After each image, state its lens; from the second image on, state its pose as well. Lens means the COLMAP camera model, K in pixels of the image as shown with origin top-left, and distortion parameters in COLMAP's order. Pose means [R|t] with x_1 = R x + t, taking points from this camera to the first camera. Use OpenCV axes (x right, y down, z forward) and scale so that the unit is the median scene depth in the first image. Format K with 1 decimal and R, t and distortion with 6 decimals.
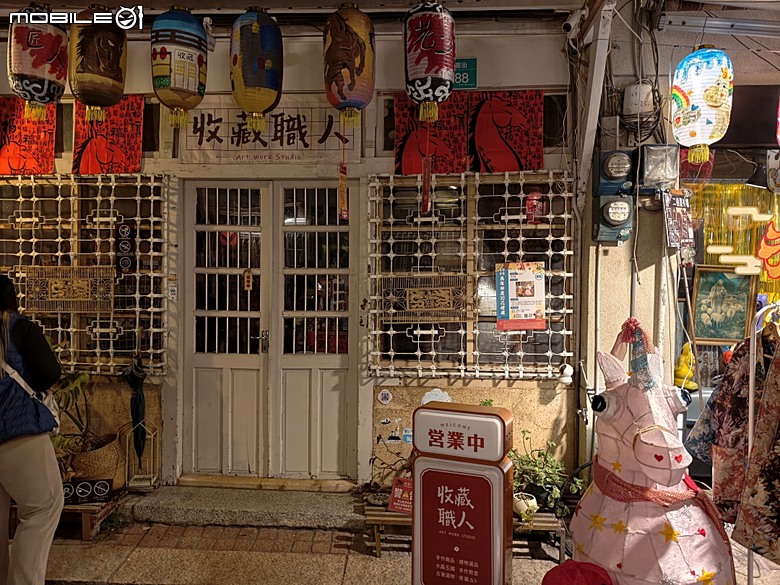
lens RADIAL K [[560.9, 0, 390.0], [0, 560.9, 292.5], [0, 0, 1]] dist [0.003660, -0.006377]
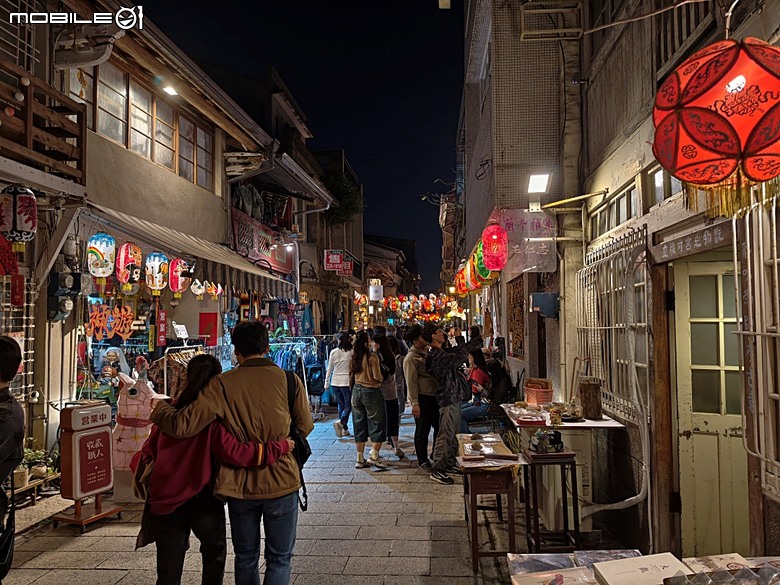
lens RADIAL K [[560.9, 0, 390.0], [0, 560.9, 292.5], [0, 0, 1]] dist [0.003660, -0.006377]
pose [[0.056311, 0.040934, 0.997574, -1.439275], [0.024670, 0.998797, -0.042377, -0.077921], [-0.998108, 0.026996, 0.055234, -0.209248]]
